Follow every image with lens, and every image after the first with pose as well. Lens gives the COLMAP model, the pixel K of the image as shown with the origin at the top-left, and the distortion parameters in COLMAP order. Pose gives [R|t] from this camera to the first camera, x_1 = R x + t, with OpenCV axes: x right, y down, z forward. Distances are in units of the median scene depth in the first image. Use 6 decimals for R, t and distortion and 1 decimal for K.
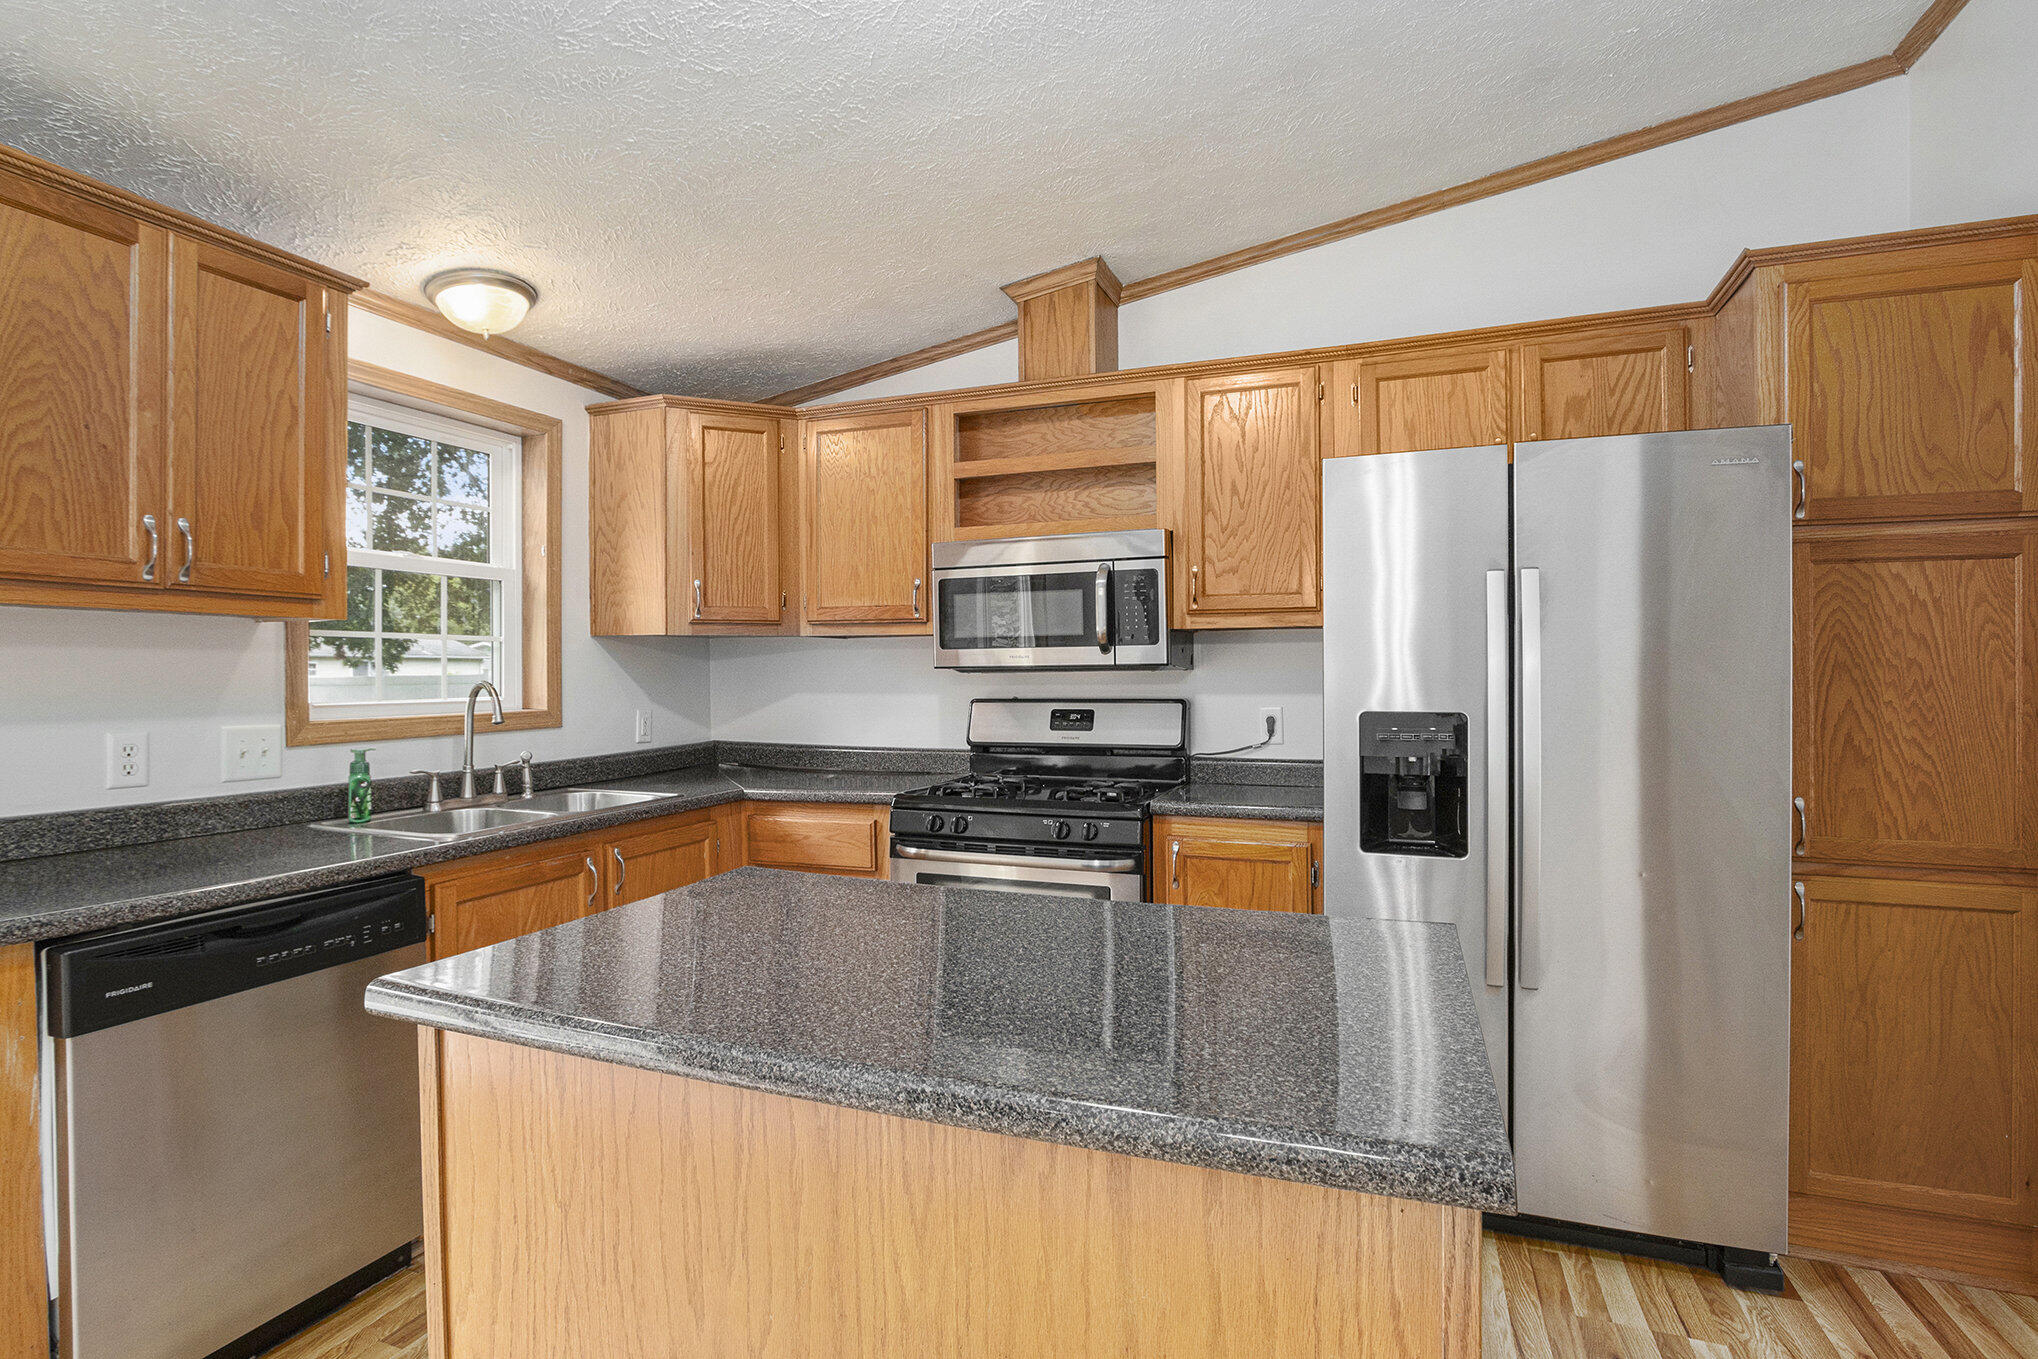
lens RADIAL K [[973.9, 0, 1026.2], [0, 973.9, 669.1], [0, 0, 1]] dist [-0.013468, 0.001185]
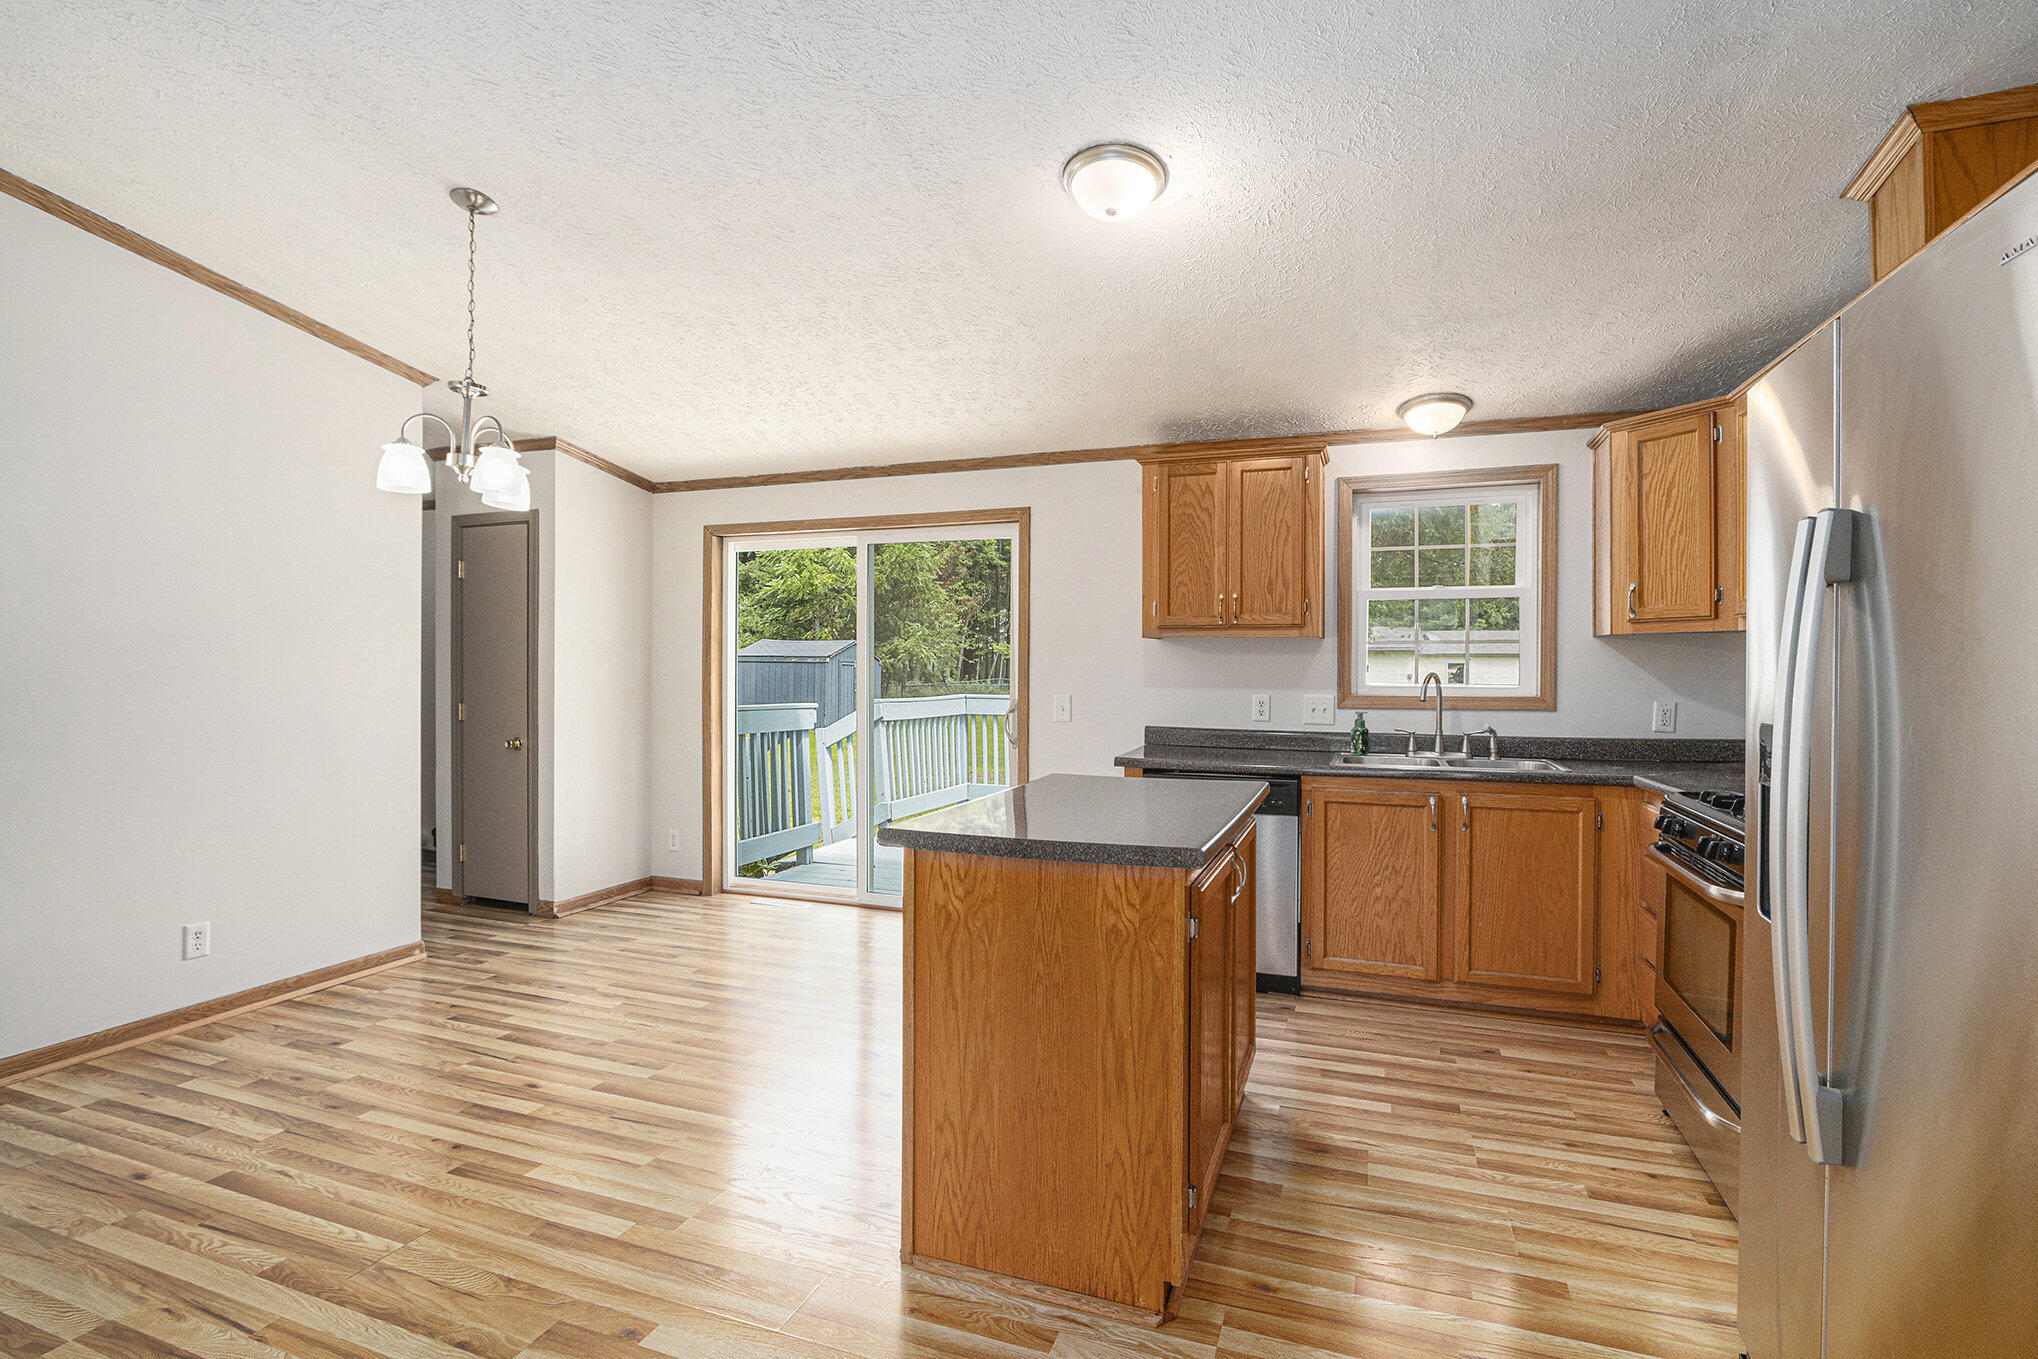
lens RADIAL K [[973.9, 0, 1016.2], [0, 973.9, 677.6], [0, 0, 1]] dist [-0.013468, 0.001185]
pose [[-0.002101, 0.013997, -0.999900, 0.773224], [-0.000295, 0.999902, 0.013997, -0.000286], [0.999998, 0.000324, -0.002097, 0.313728]]
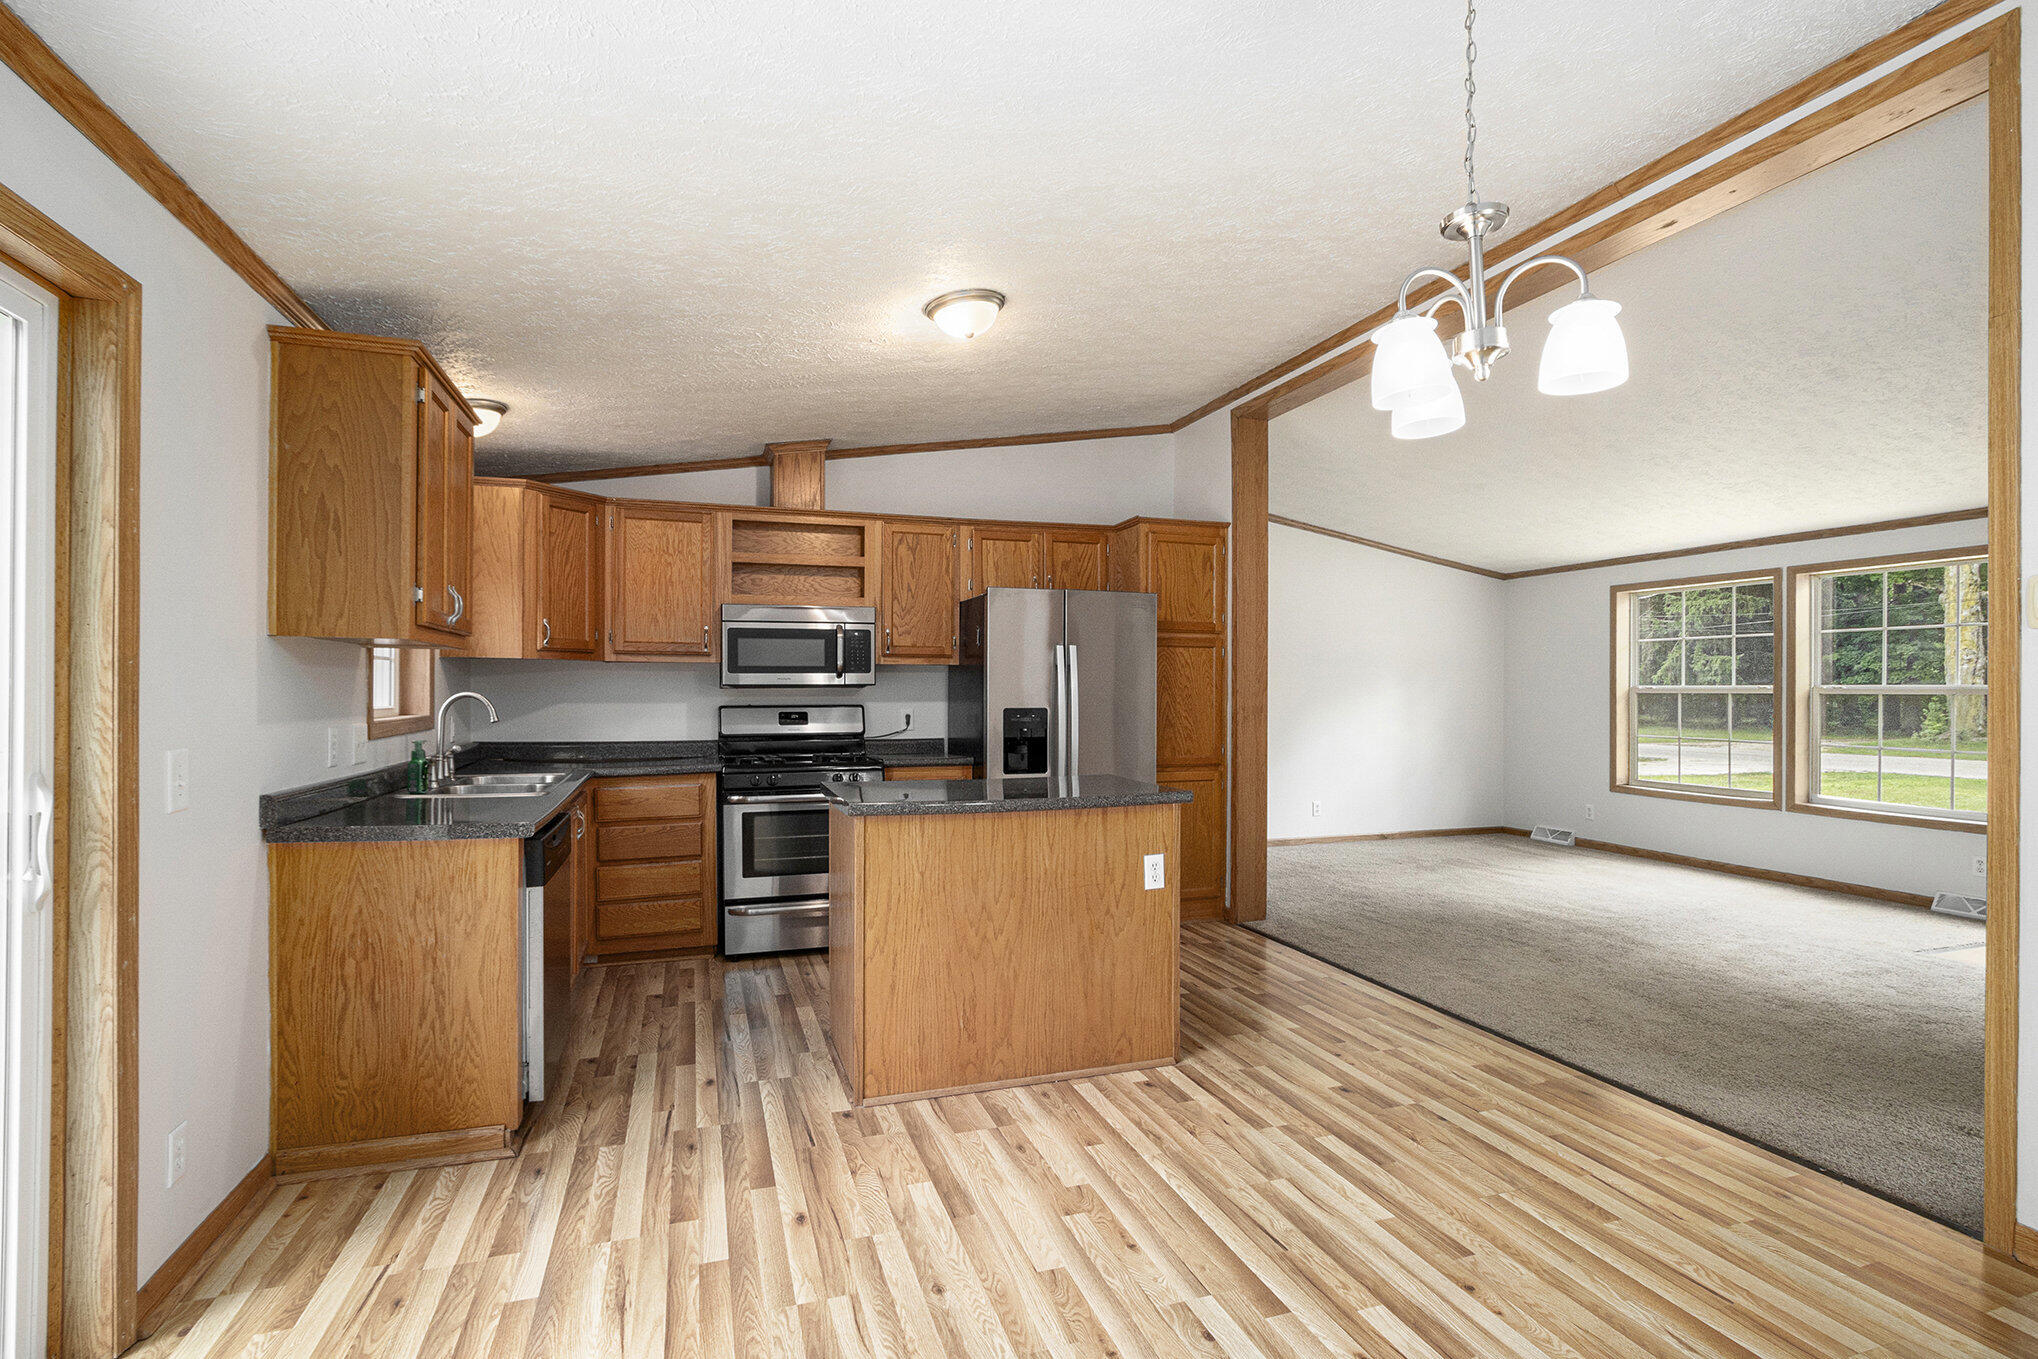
lens RADIAL K [[973.9, 0, 1008.3], [0, 973.9, 685.3], [0, 0, 1]] dist [-0.013468, 0.001185]
pose [[0.779345, 0.008564, 0.626537, -0.733253], [-0.007461, 0.999963, -0.004387, 0.002703], [-0.626551, -0.001256, 0.779380, -0.495506]]
